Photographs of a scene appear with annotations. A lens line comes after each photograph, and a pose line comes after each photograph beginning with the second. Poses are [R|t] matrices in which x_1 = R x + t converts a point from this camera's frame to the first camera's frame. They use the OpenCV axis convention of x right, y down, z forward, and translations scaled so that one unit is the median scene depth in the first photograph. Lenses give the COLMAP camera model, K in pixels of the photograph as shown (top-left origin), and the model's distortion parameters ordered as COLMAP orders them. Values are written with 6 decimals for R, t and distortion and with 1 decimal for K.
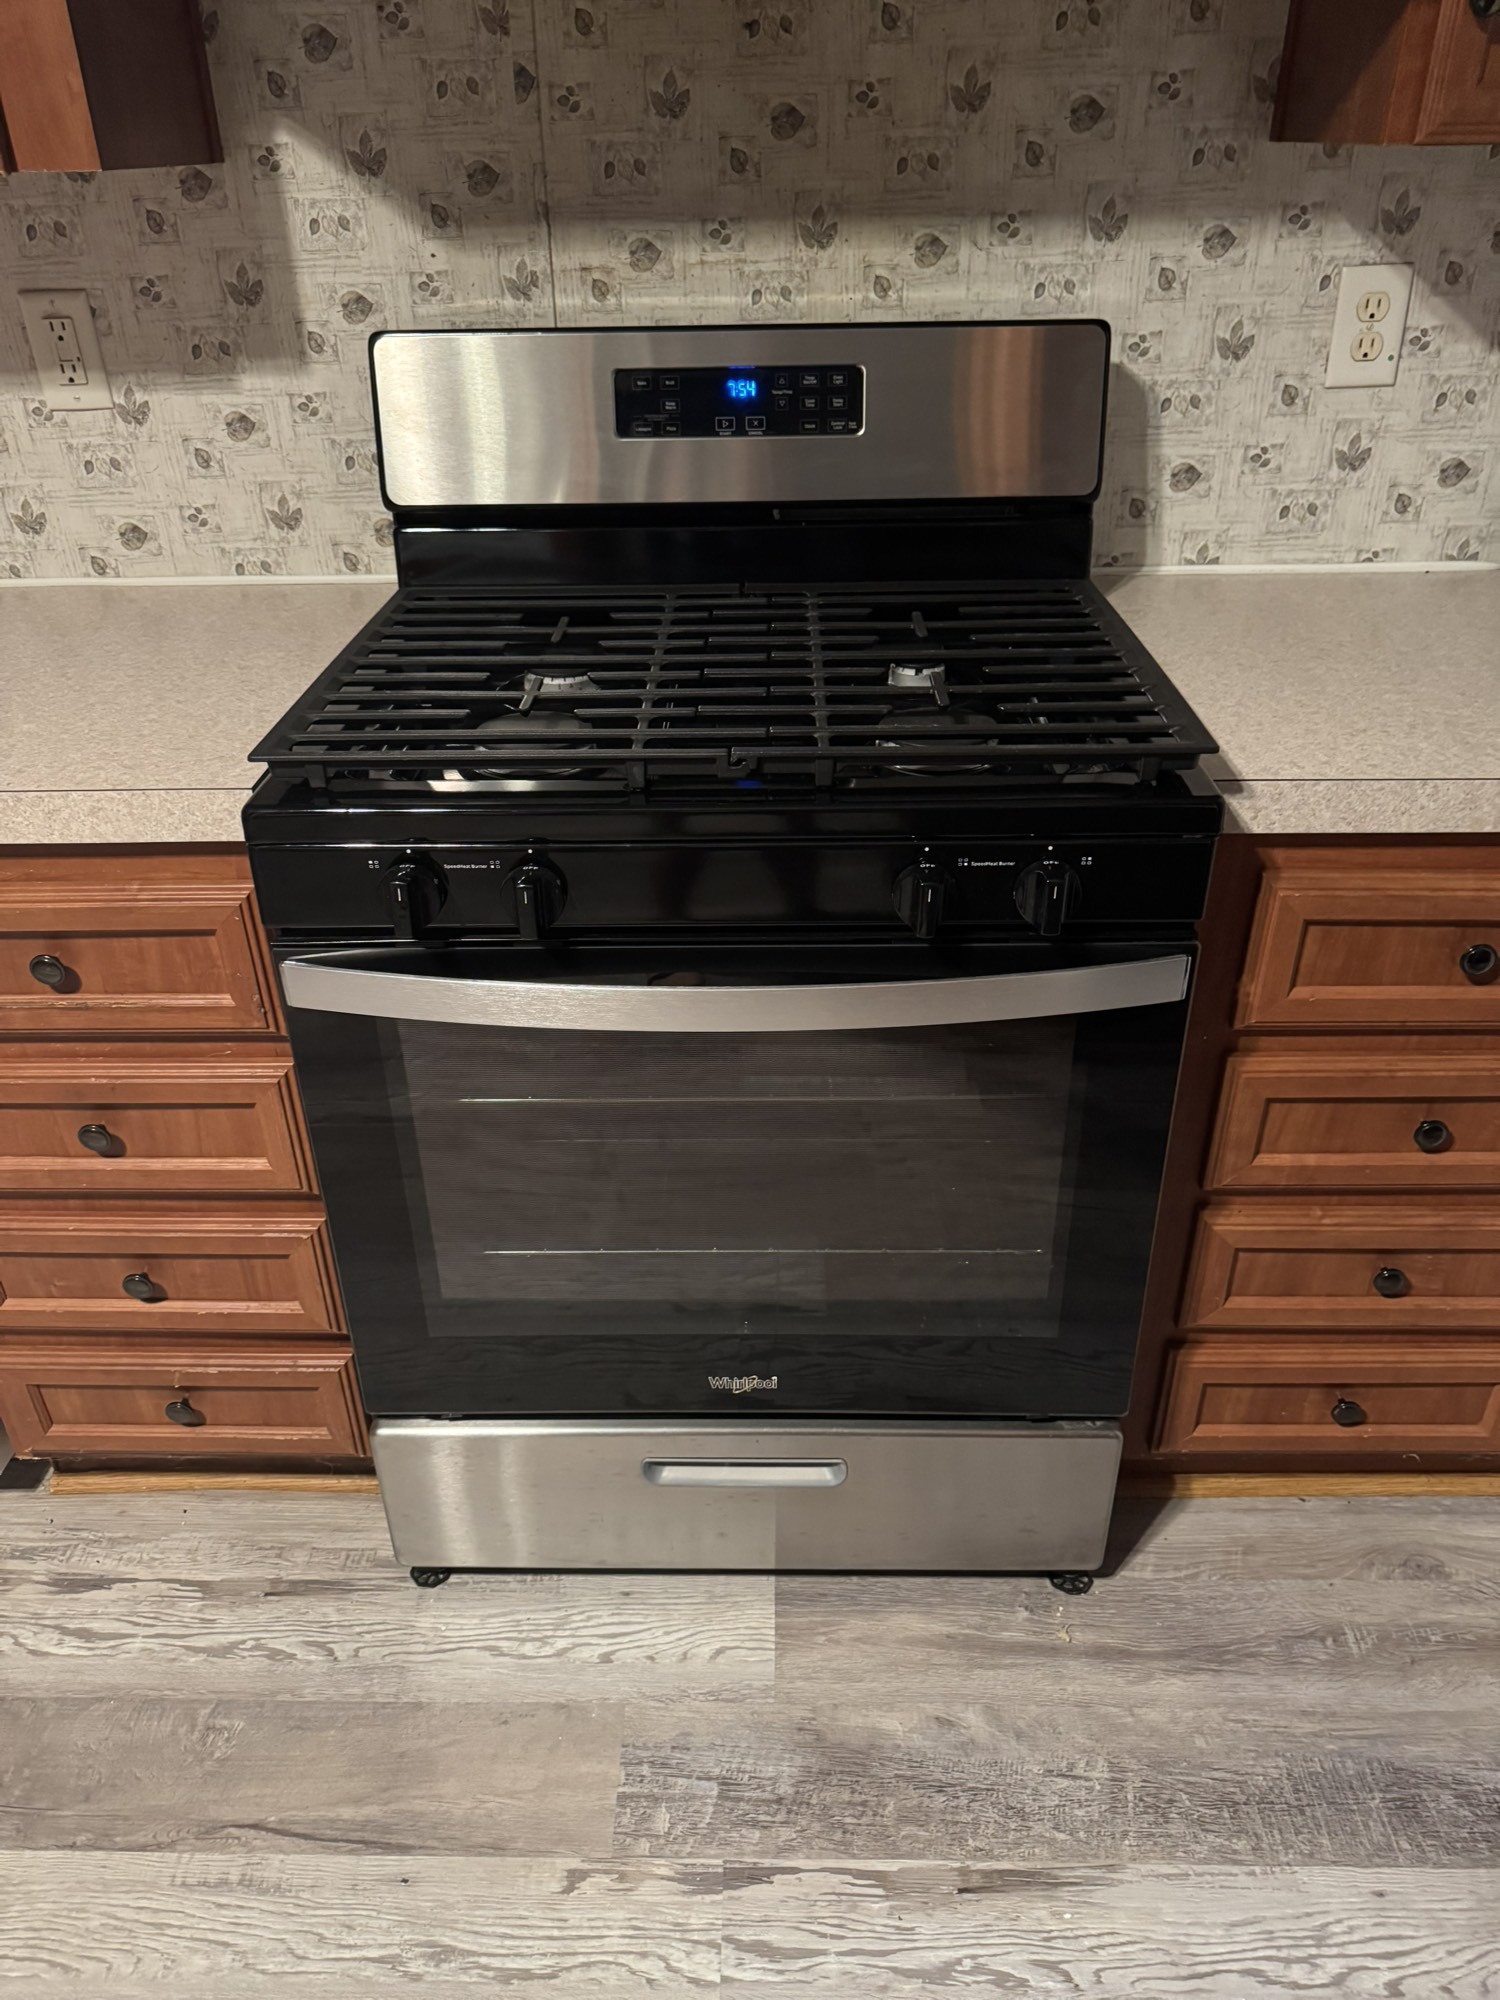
lens RADIAL K [[1419.9, 0, 744.5], [0, 1419.9, 1000.2], [0, 0, 1]] dist [0.029796, -0.037719]
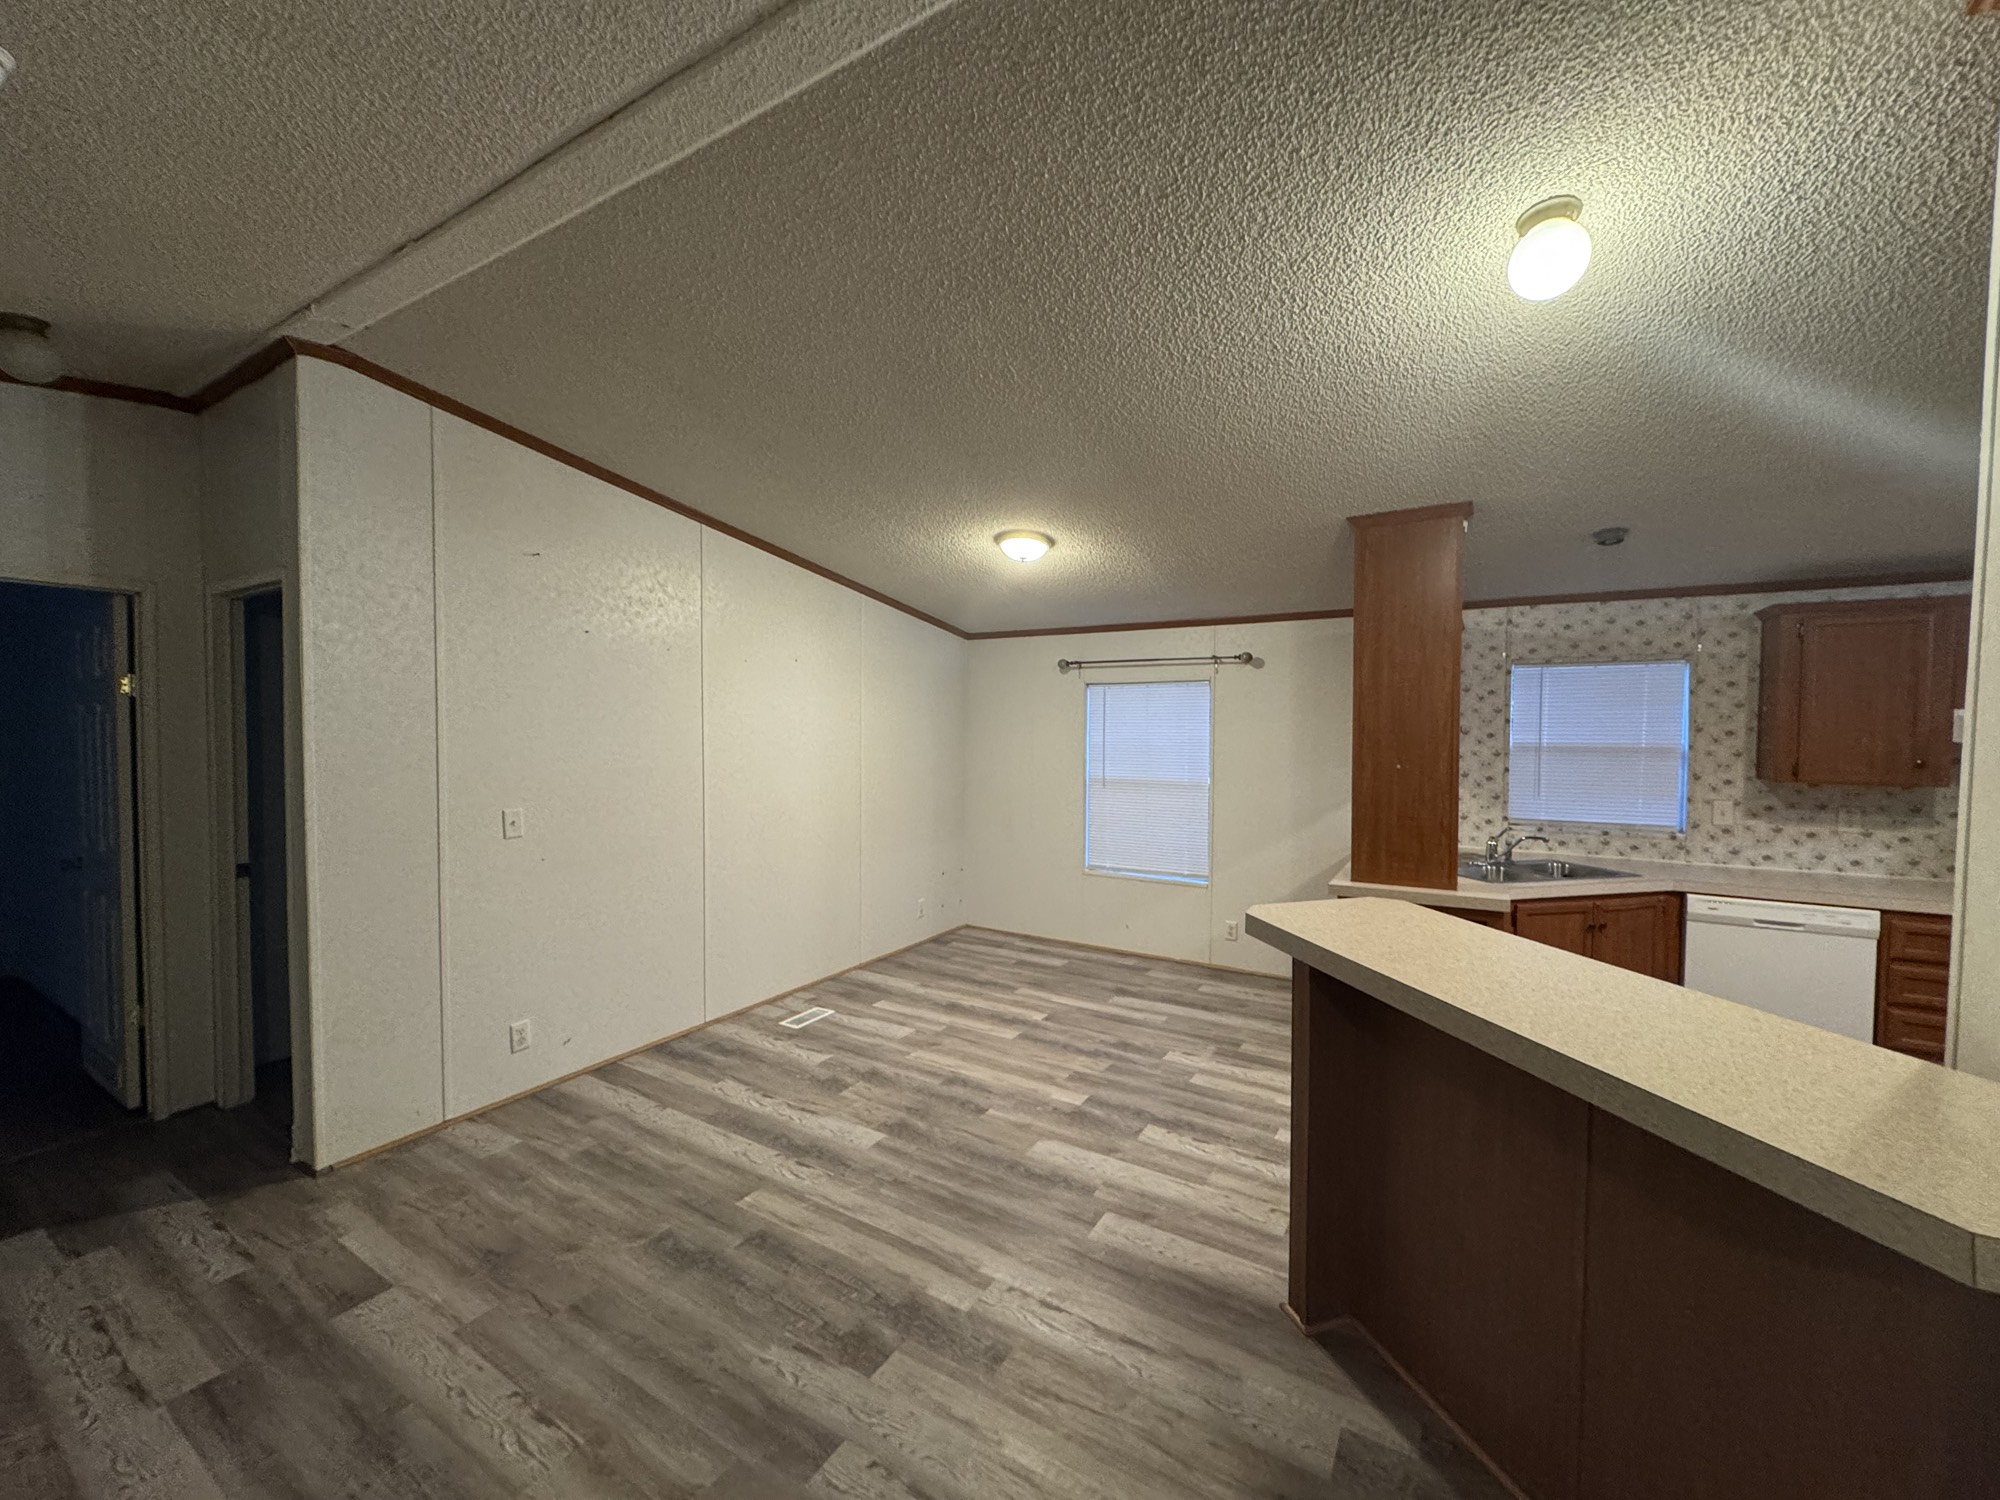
lens RADIAL K [[798.3, 0, 994.4], [0, 798.3, 748.8], [0, 0, 1]] dist [-0.006744, 0.001374]
pose [[0.861568, 0.032853, -0.506579, -1.494828], [-0.276813, 0.866894, -0.414571, 1.045172], [0.425530, 0.497409, 0.755982, -1.968773]]
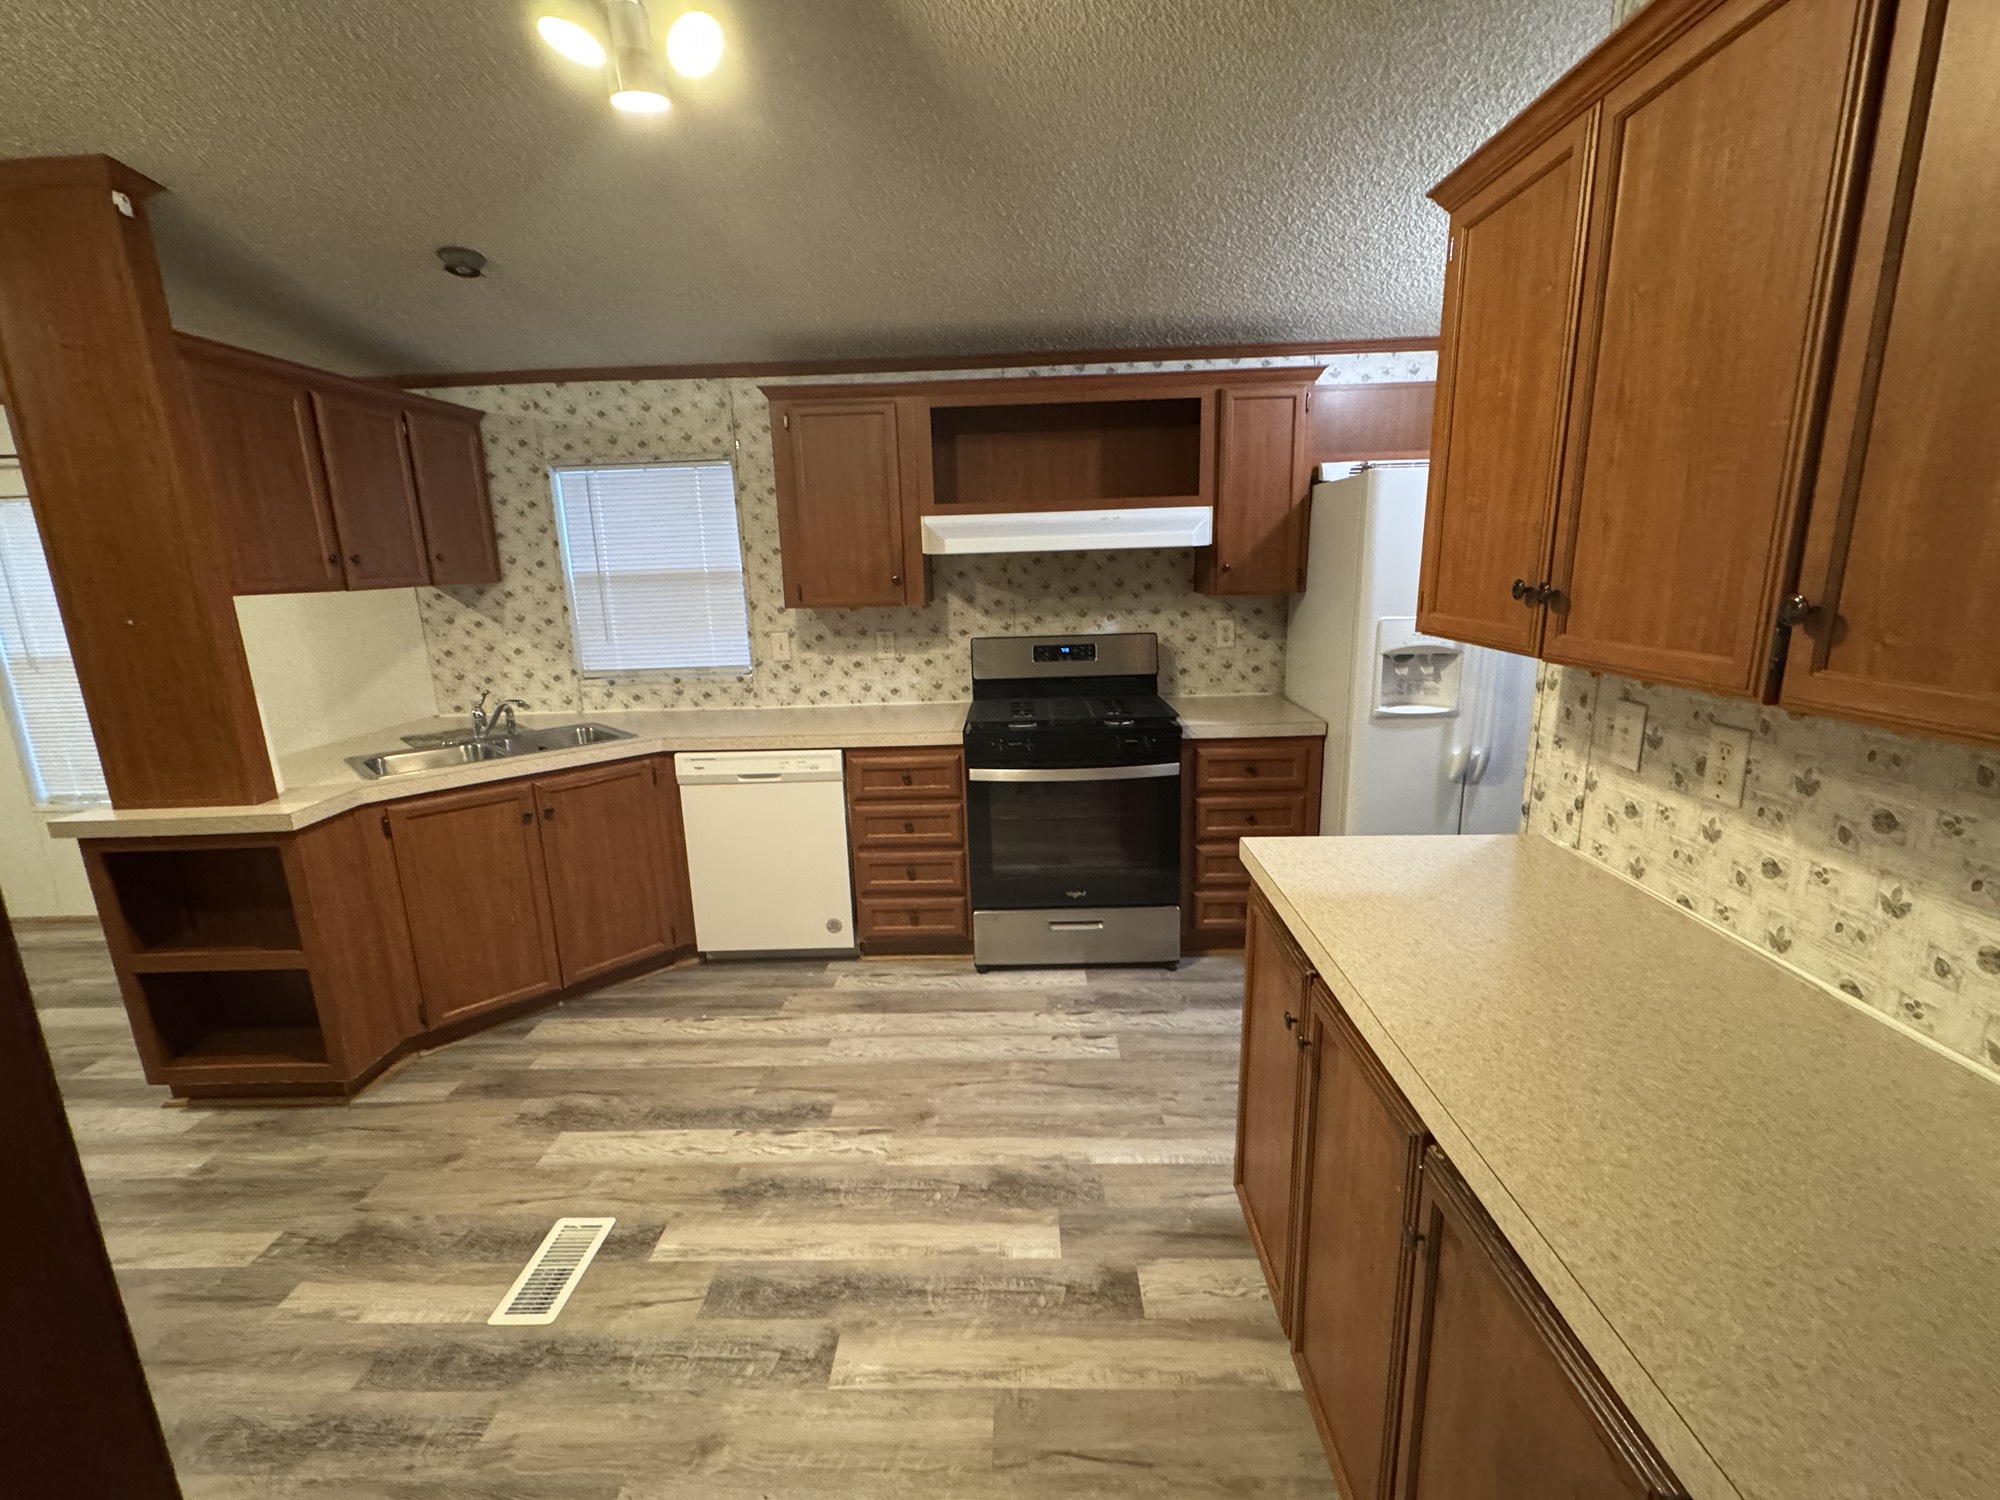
lens RADIAL K [[870.1, 0, 1000.8], [0, 870.1, 751.8], [0, 0, 1]] dist [-0.003377, 0.000410]
pose [[0.999882, -0.014082, -0.006069, -0.160734], [0.011437, 0.948507, -0.316550, 0.568582], [0.010214, 0.316444, 0.948556, -1.134648]]
